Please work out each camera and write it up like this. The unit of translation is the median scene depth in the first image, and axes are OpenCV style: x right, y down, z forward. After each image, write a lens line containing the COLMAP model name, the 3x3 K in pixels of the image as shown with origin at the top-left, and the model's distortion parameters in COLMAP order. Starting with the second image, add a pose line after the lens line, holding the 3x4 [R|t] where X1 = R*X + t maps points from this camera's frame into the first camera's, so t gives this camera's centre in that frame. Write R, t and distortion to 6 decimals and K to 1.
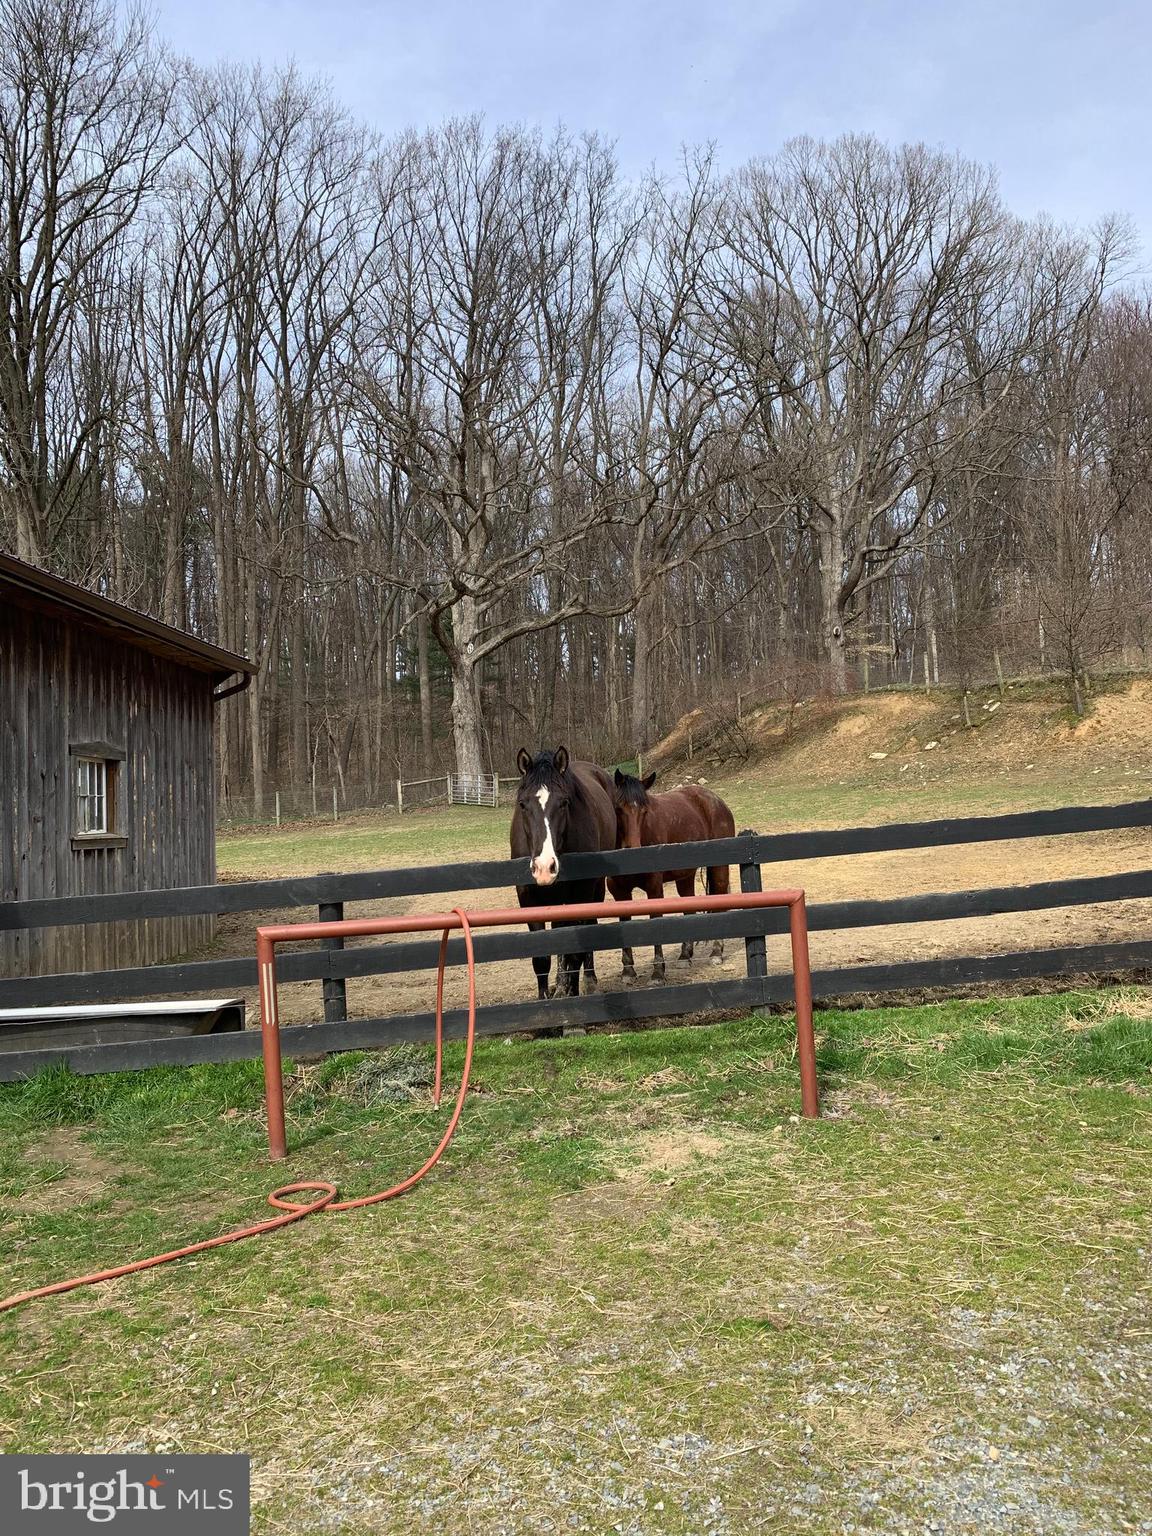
lens RADIAL K [[1170.9, 0, 578.3], [0, 1170.9, 762.1], [0, 0, 1]] dist [0.033997, -0.009896]
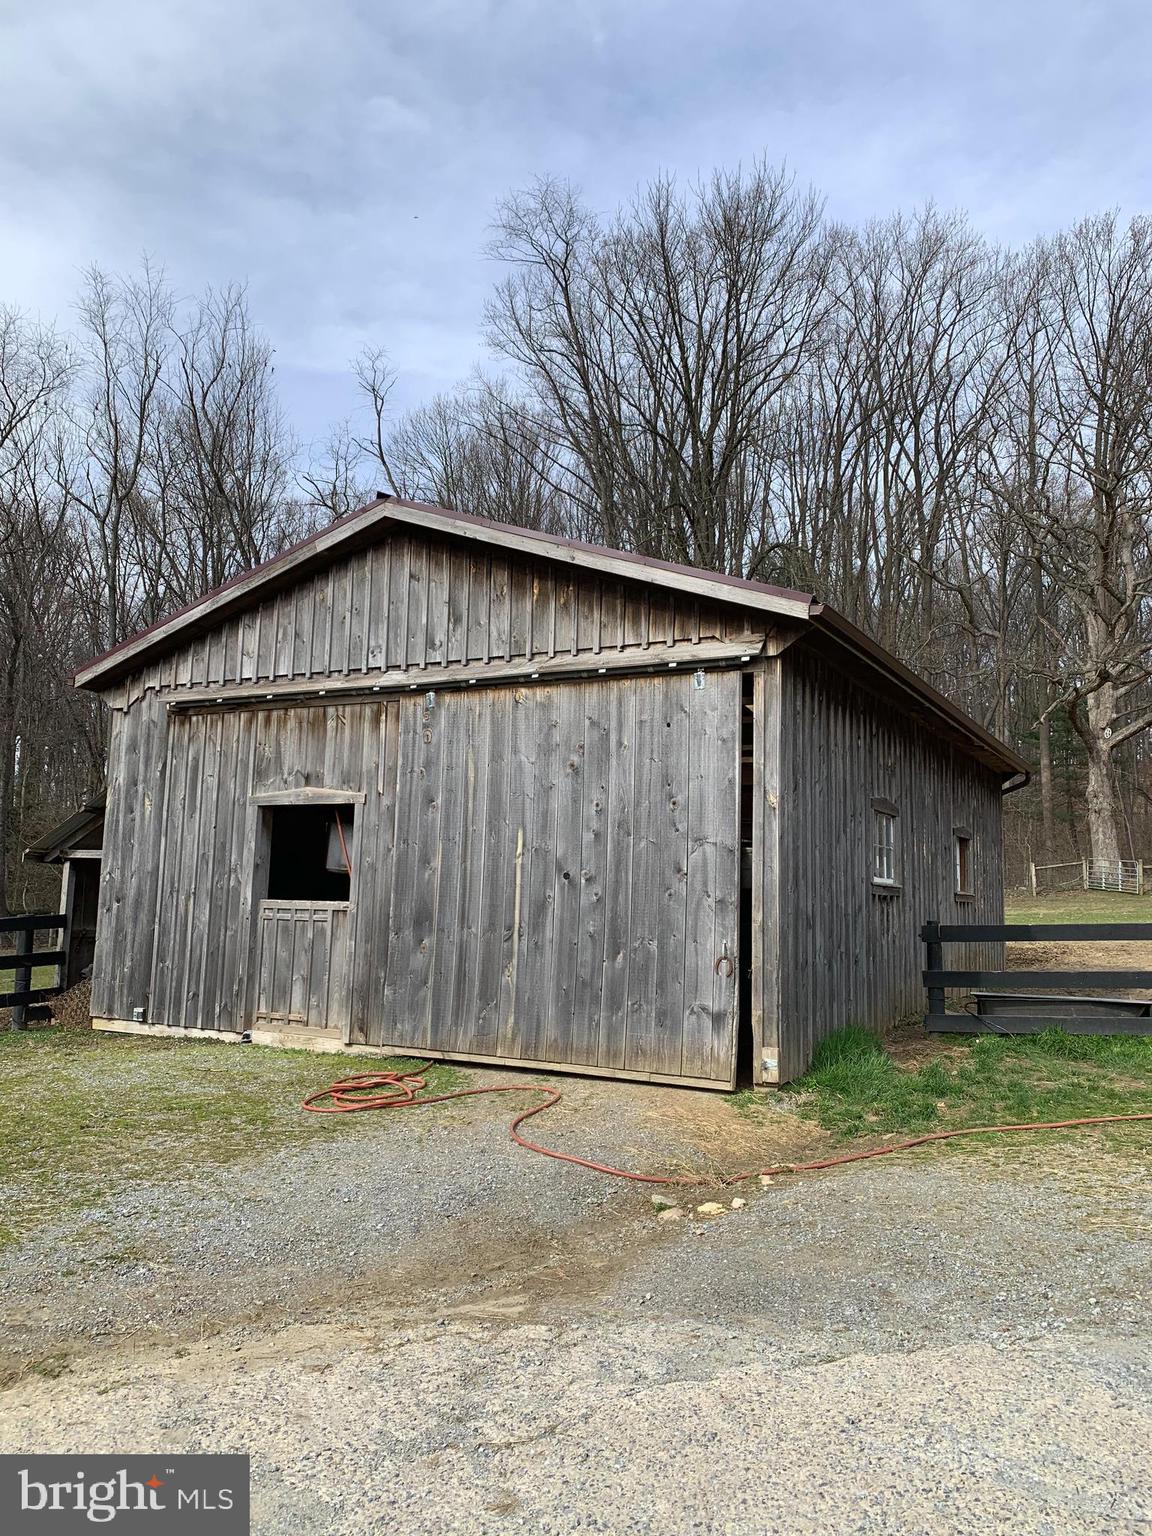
lens RADIAL K [[1170.9, 0, 608.9], [0, 1170.9, 738.5], [0, 0, 1]] dist [0.033997, -0.009896]
pose [[0.896376, -0.004191, -0.443274, -0.028058], [-0.034184, 0.996324, -0.078547, 0.000711], [0.441974, 0.085560, 0.892938, -0.081939]]
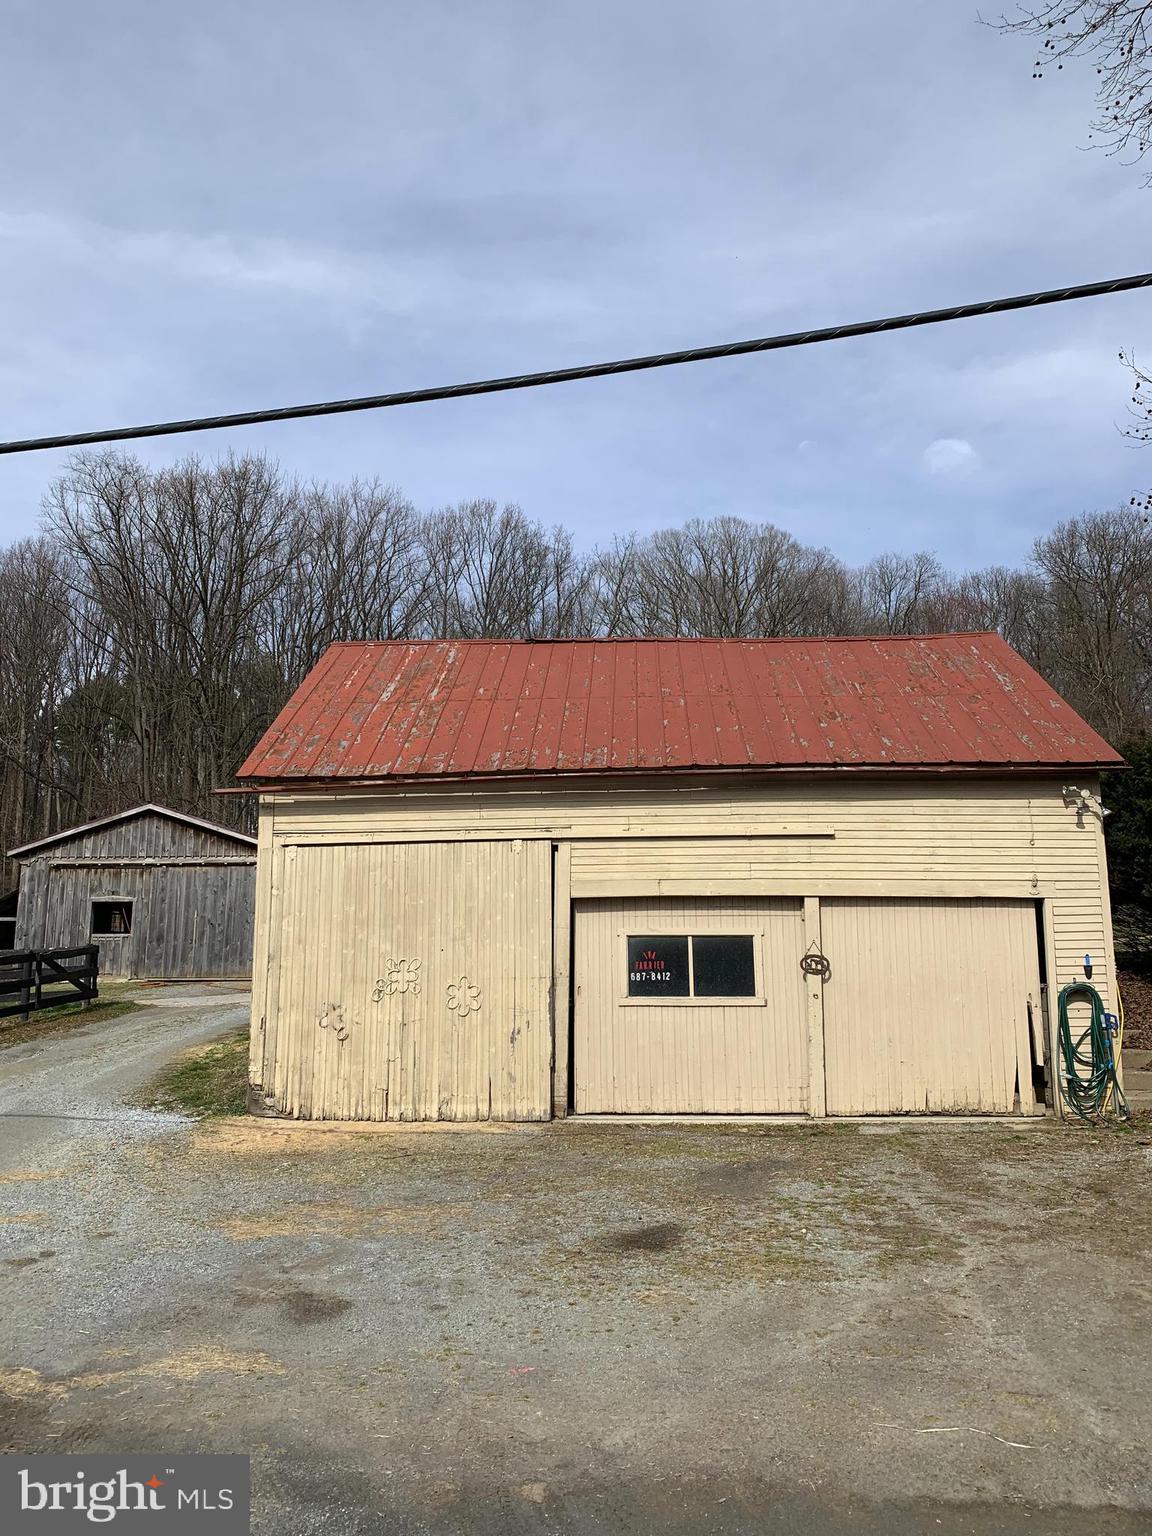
lens RADIAL K [[1170.9, 0, 575.3], [0, 1170.9, 759.5], [0, 0, 1]] dist [0.033997, -0.009896]
pose [[0.998774, 0.029310, -0.039896, 0.120363], [-0.034323, 0.990736, -0.131394, -0.003822], [0.035676, 0.132603, 0.990527, -0.615389]]
